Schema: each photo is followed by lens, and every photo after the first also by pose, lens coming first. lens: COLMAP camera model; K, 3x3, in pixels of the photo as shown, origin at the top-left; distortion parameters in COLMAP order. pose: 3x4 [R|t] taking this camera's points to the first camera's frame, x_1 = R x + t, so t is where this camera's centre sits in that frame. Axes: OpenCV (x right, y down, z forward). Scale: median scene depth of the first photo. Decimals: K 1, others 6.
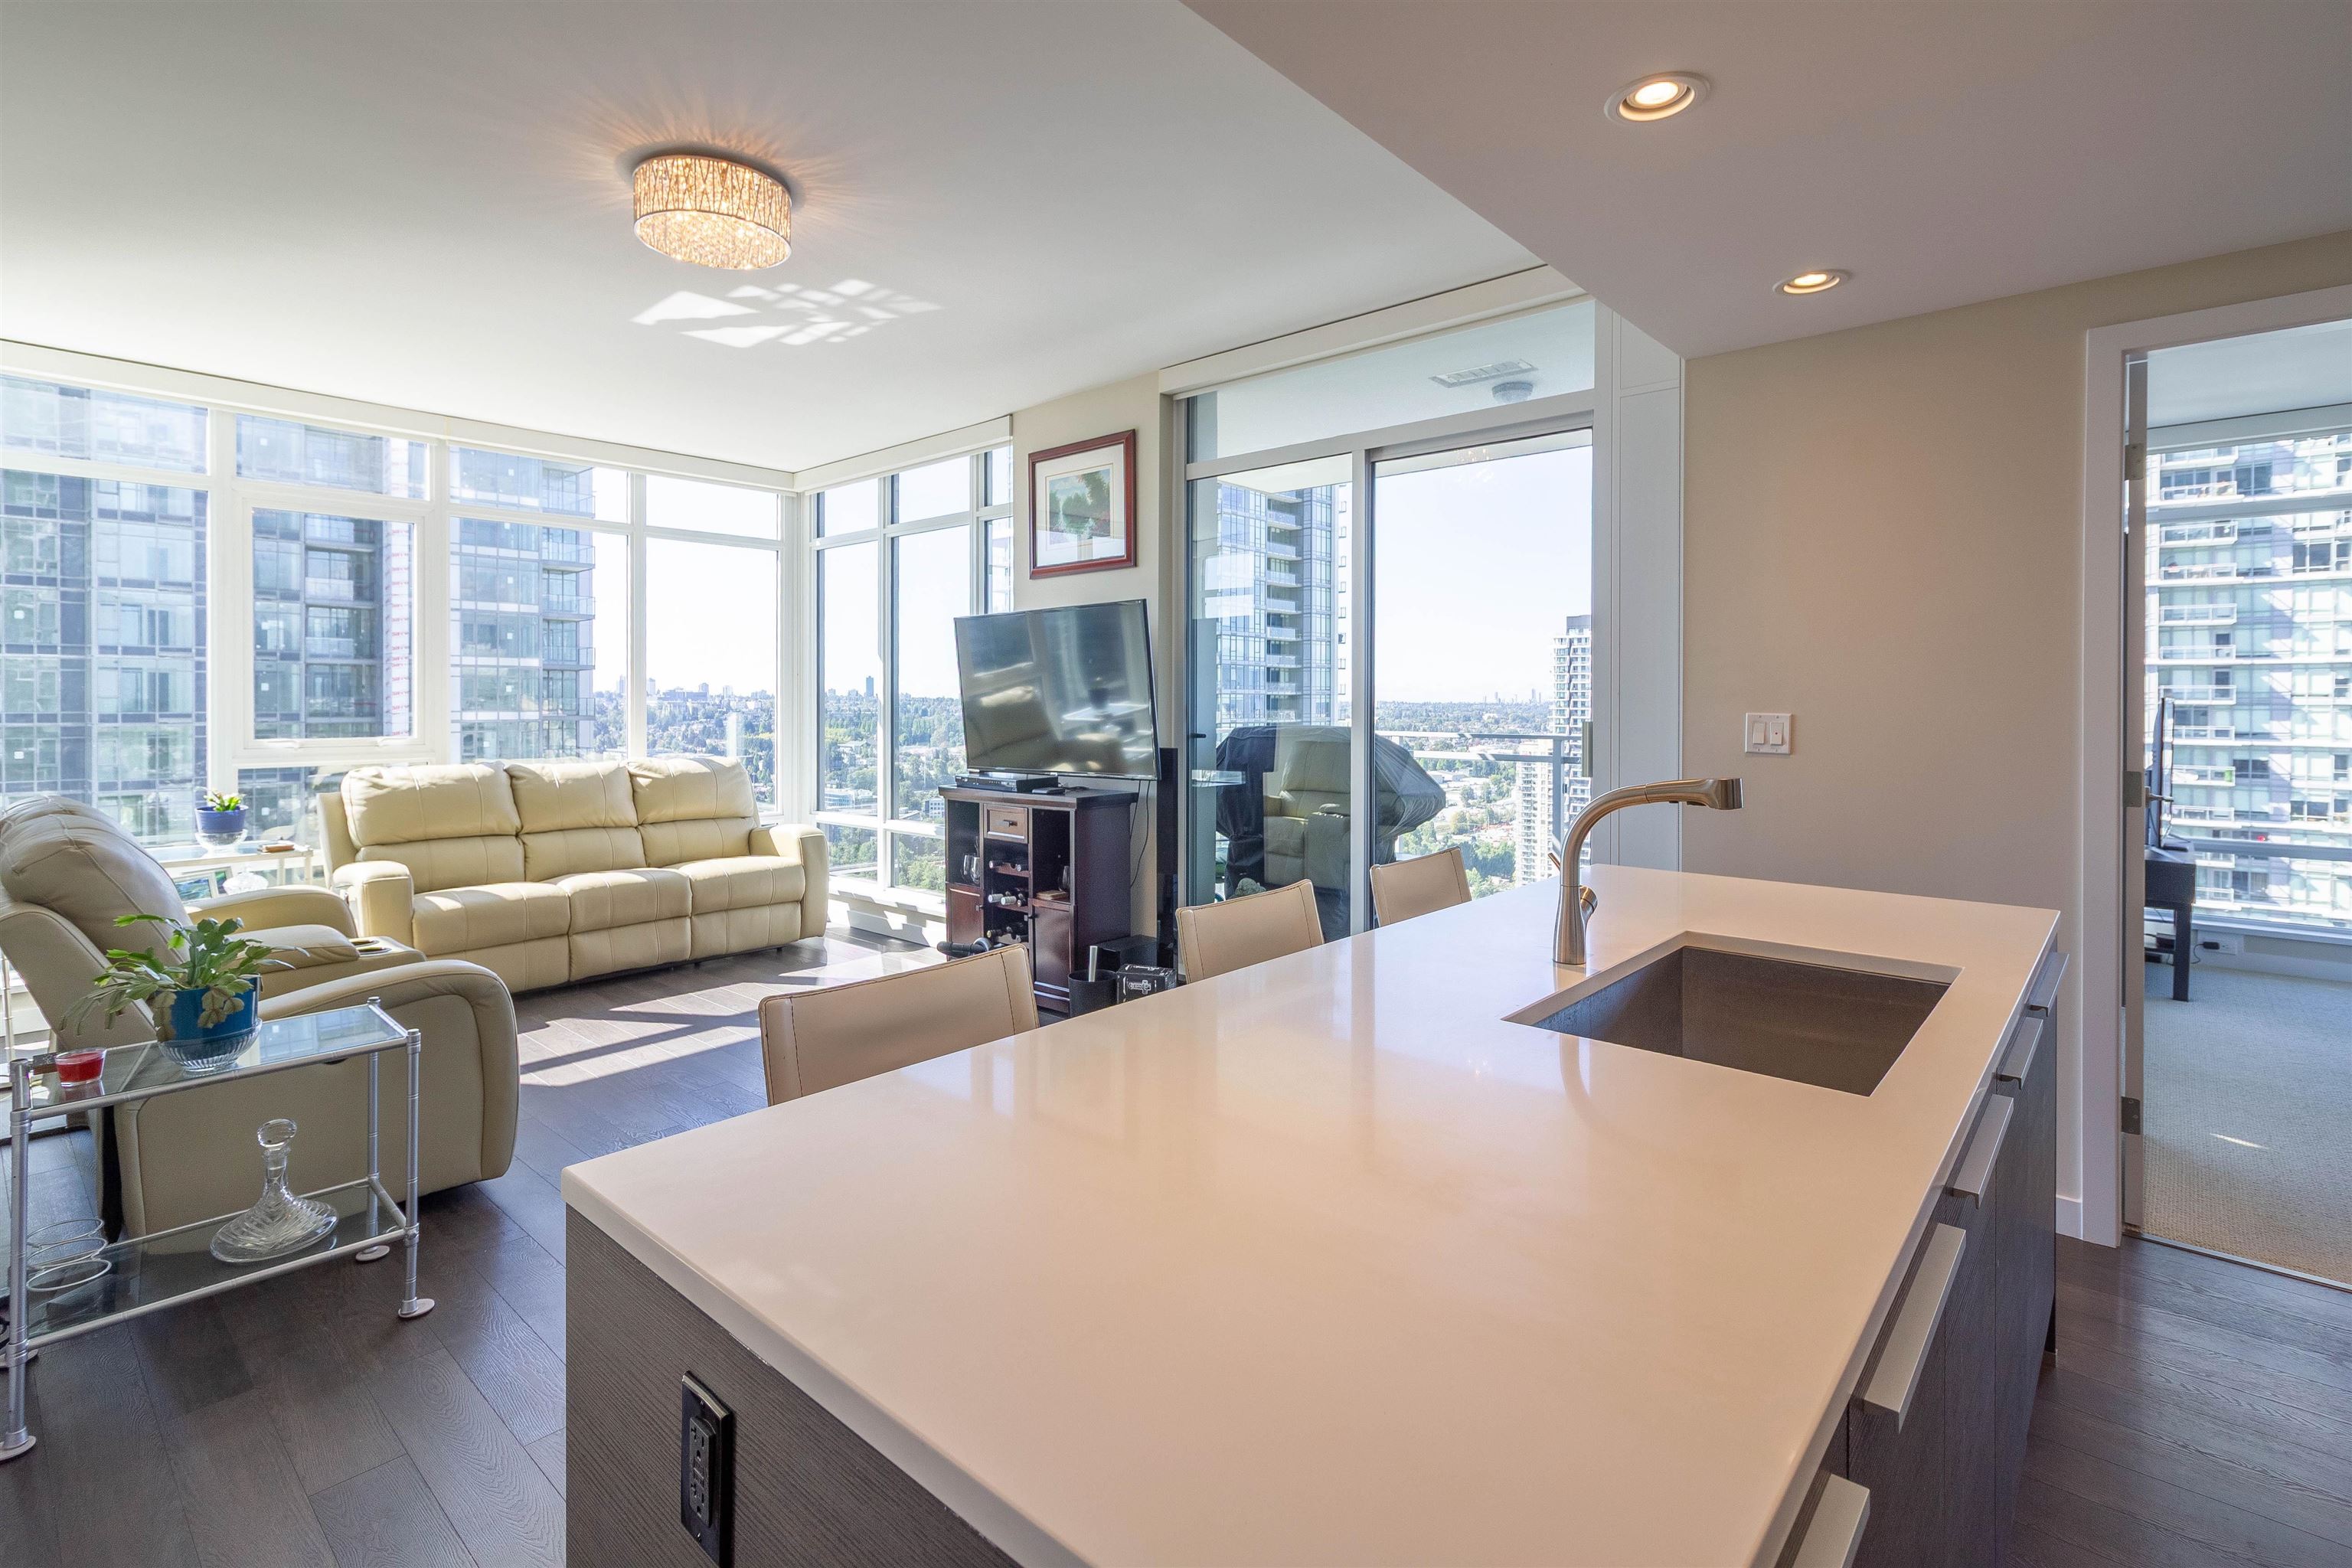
lens RADIAL K [[1117.1, 0, 1160.9], [0, 1117.1, 706.6], [0, 0, 1]] dist [0.012973, -0.007907]
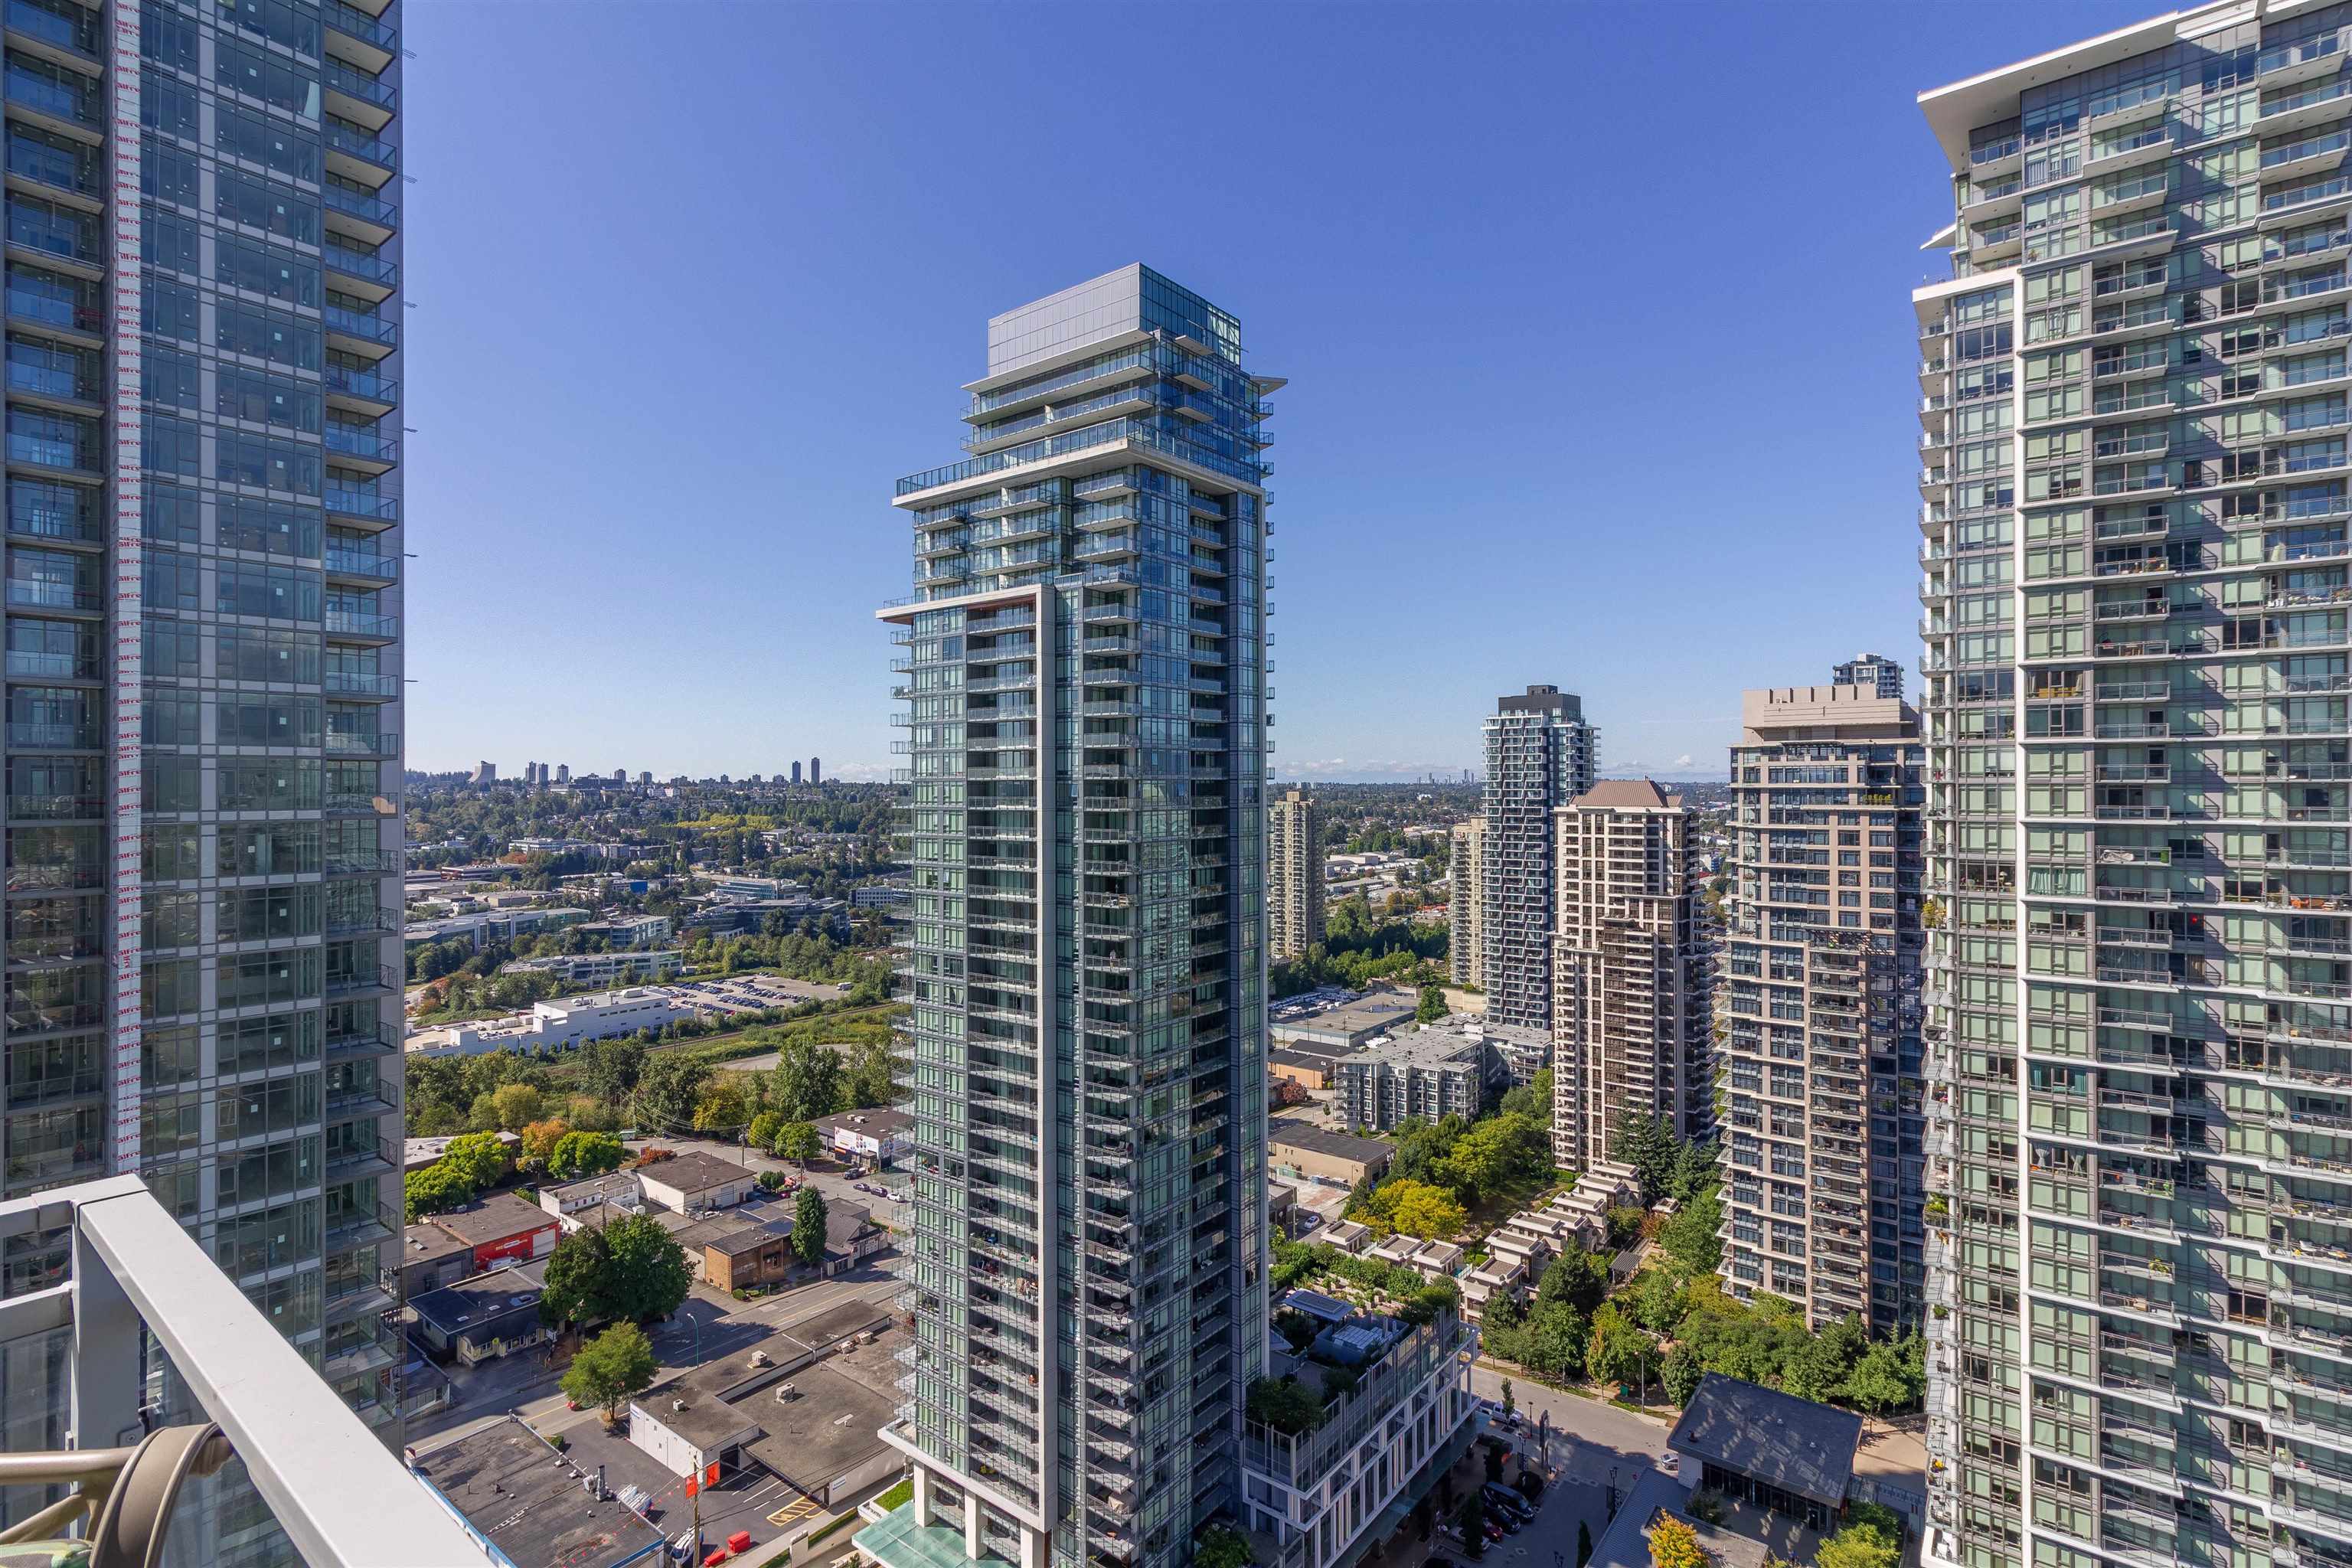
lens RADIAL K [[1117.1, 0, 1181.2], [0, 1117.1, 775.3], [0, 0, 1]] dist [0.012973, -0.007907]
pose [[0.997382, -0.007852, 0.071889, 0.307545], [0.008766, 0.999885, -0.012412, -0.054191], [-0.071783, 0.013010, 0.997335, 1.040721]]
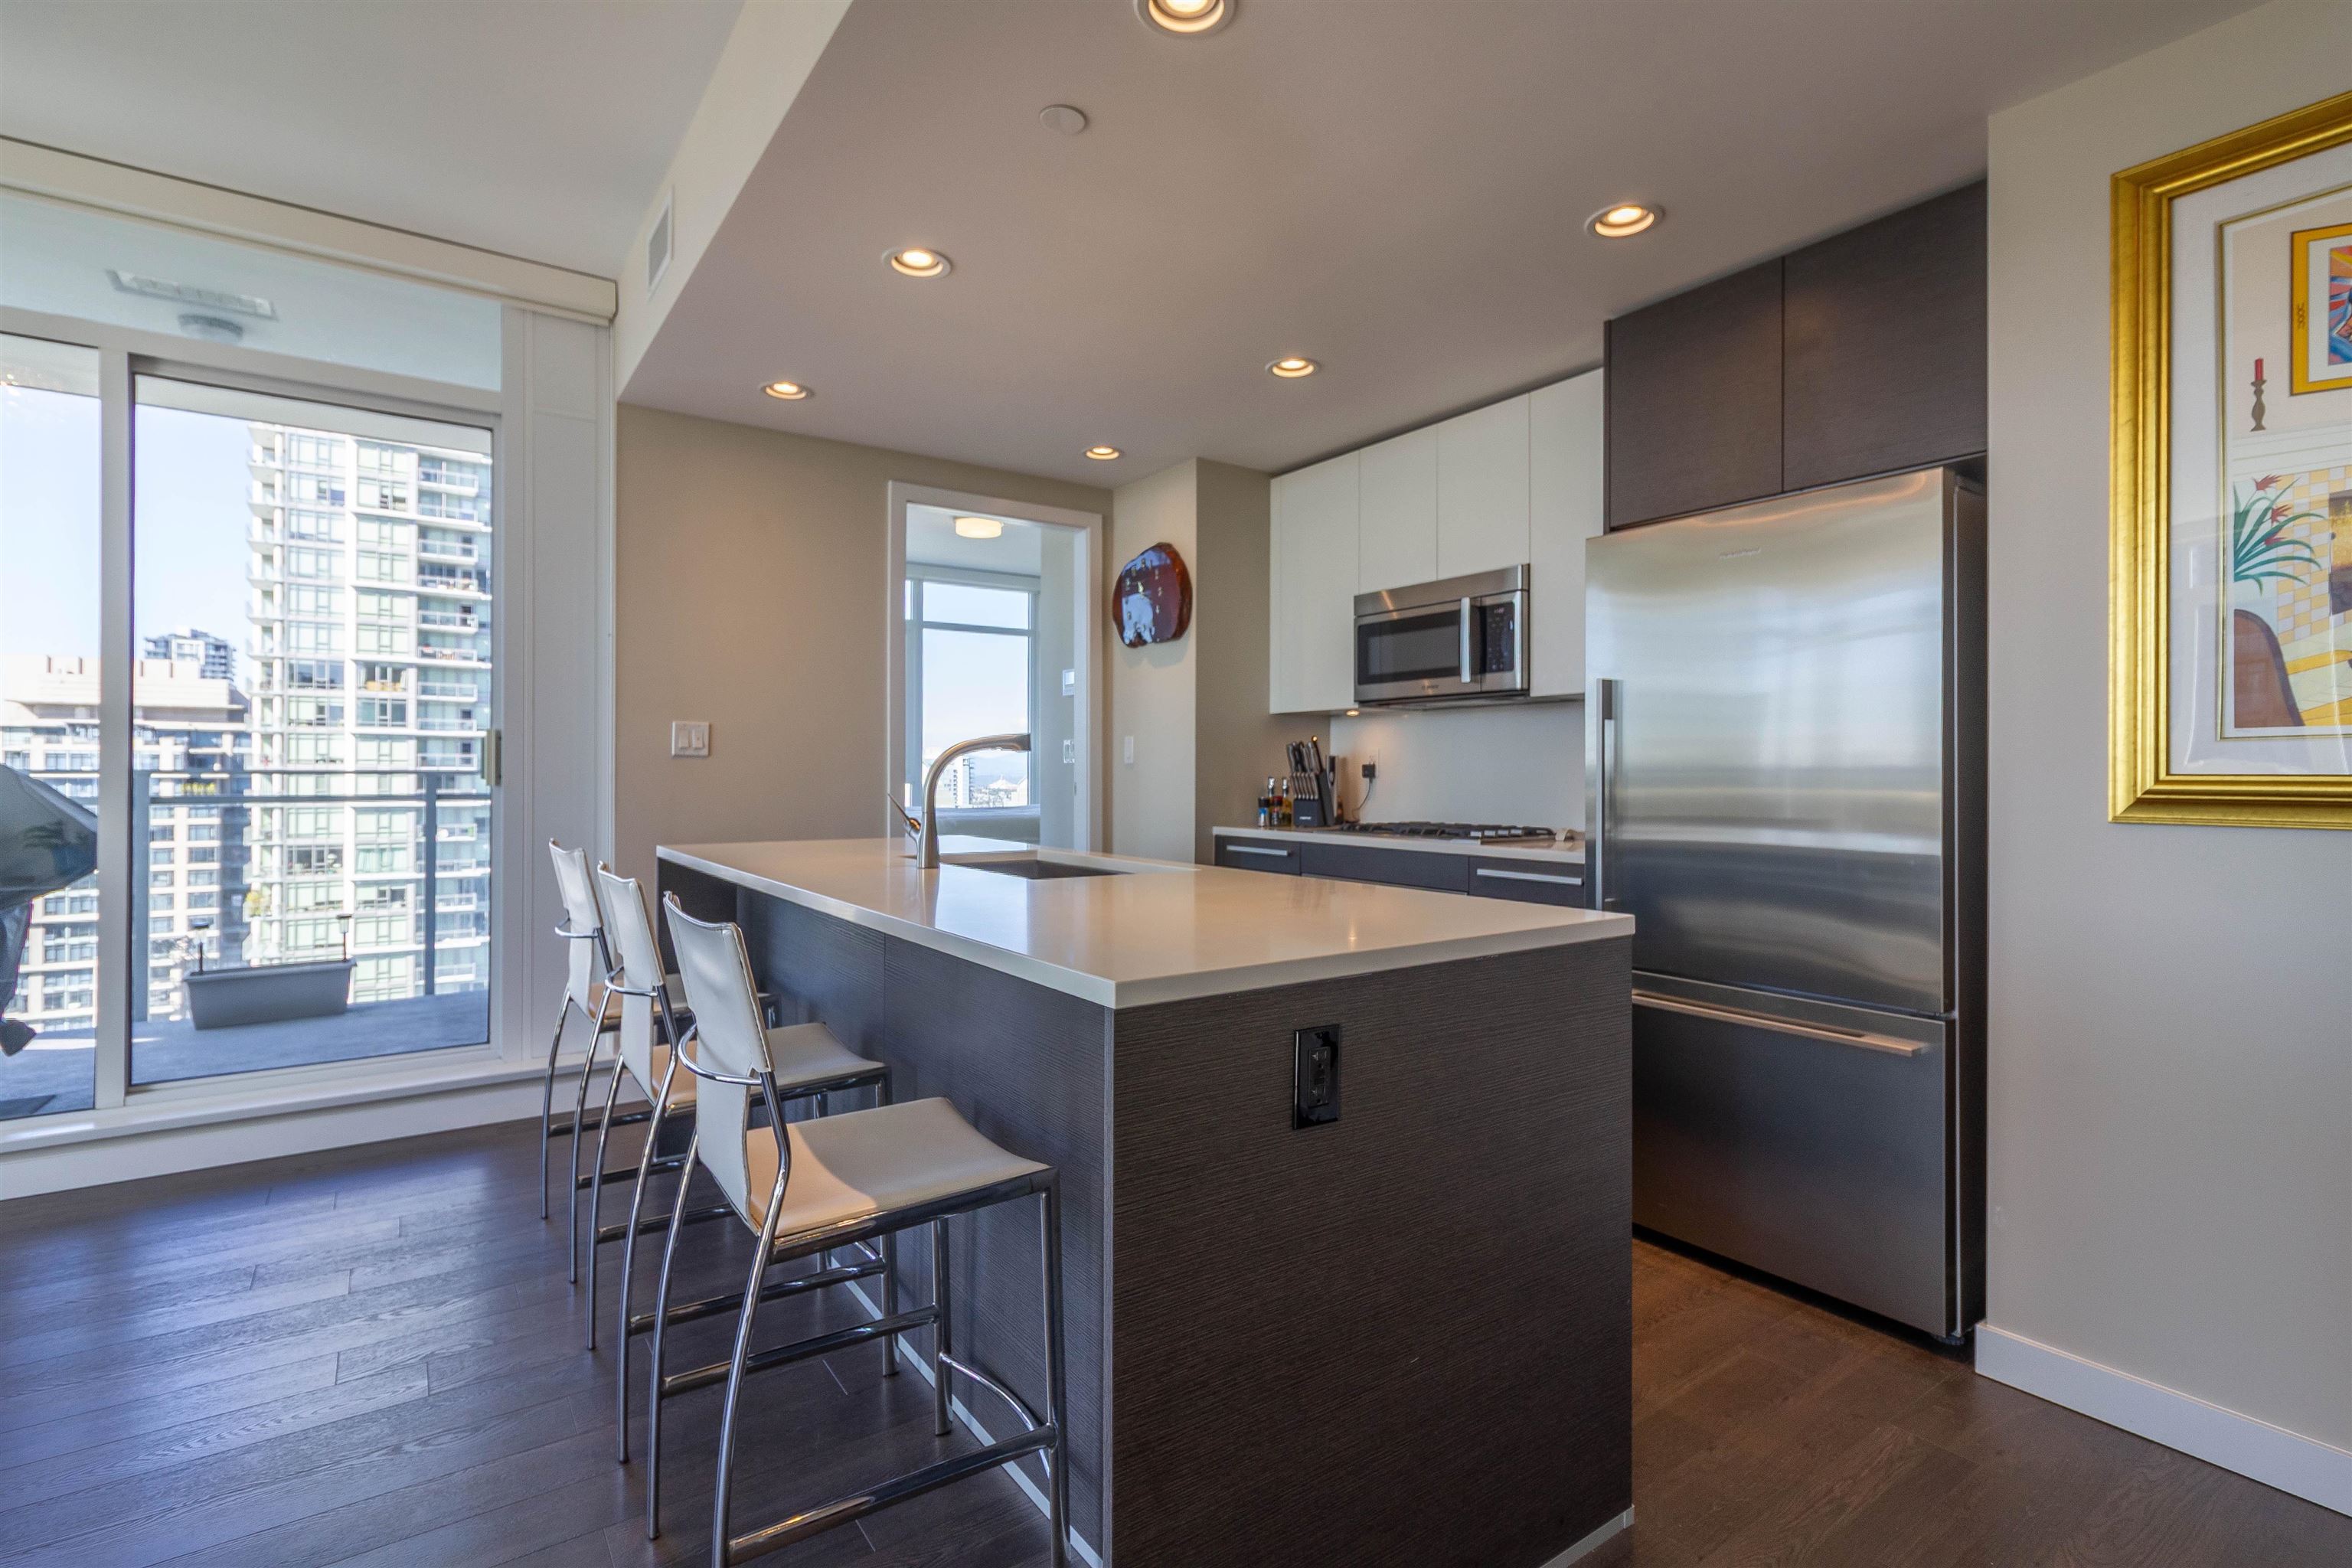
lens RADIAL K [[1117.1, 0, 1206.3], [0, 1117.1, 775.5], [0, 0, 1]] dist [0.012973, -0.007907]
pose [[0.213565, -0.003589, 0.976922, -0.265877], [0.003964, 0.999988, 0.002807, 0.031906], [-0.976921, 0.003273, 0.213576, 0.110956]]
